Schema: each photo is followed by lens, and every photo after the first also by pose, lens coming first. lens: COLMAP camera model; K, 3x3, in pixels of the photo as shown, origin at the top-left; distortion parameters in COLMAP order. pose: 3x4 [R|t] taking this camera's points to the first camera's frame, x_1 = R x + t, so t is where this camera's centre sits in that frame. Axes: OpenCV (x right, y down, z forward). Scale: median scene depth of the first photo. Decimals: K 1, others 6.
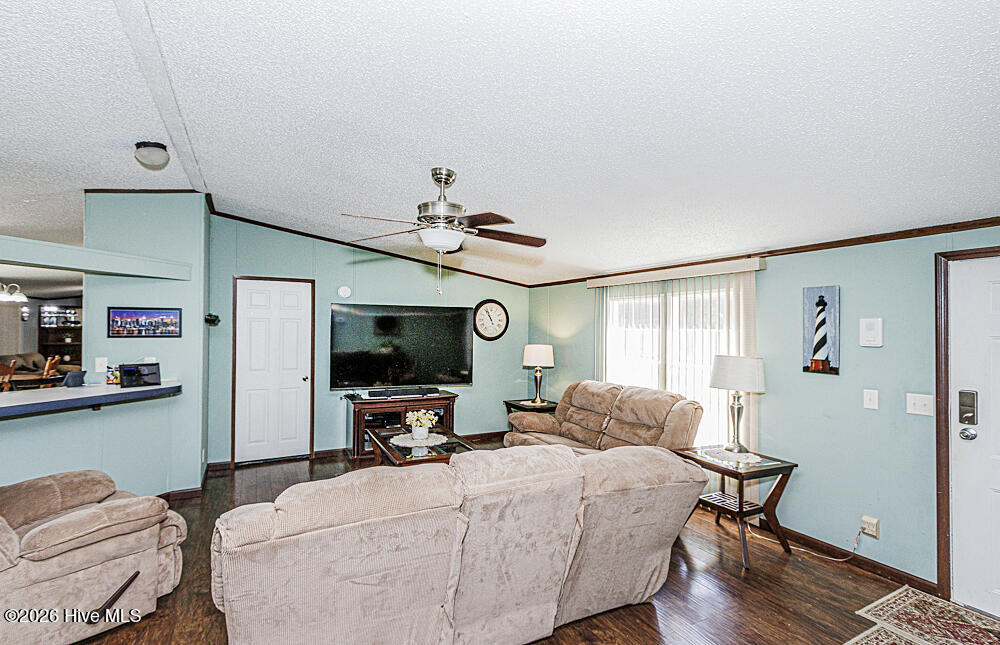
lens RADIAL K [[460.8, 0, 500.0], [0, 460.8, 322.5], [0, 0, 1]] dist [0.000208, -0.000023]
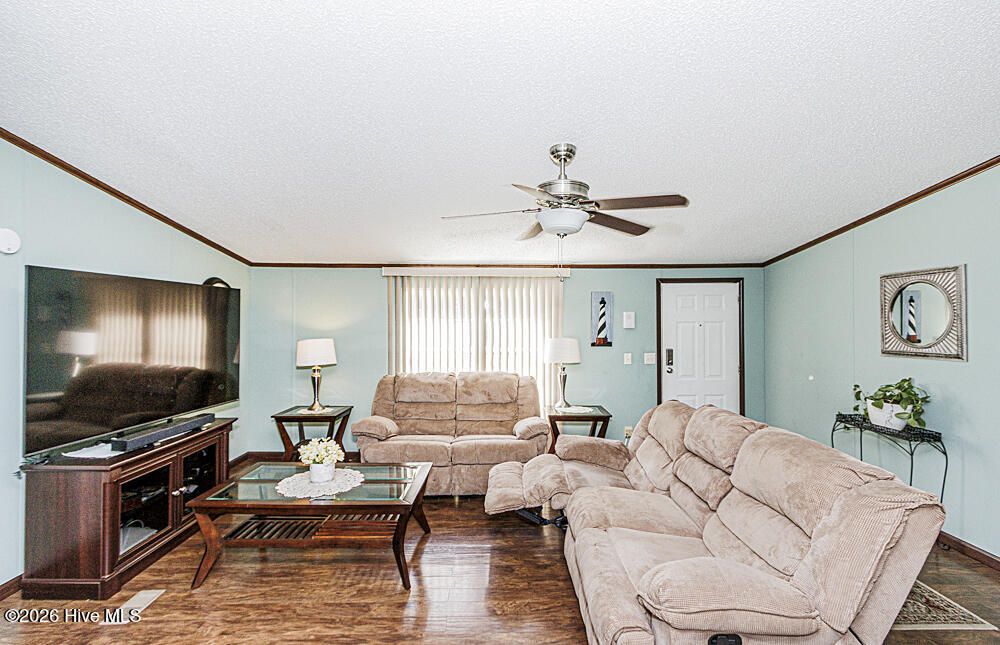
lens RADIAL K [[460.8, 0, 500.0], [0, 460.8, 322.5], [0, 0, 1]] dist [0.000208, -0.000023]
pose [[0.452791, -0.003823, 0.891609, -0.872256], [-0.007643, 0.999937, 0.008169, 0.017808], [-0.891584, -0.010514, 0.452733, 0.593140]]
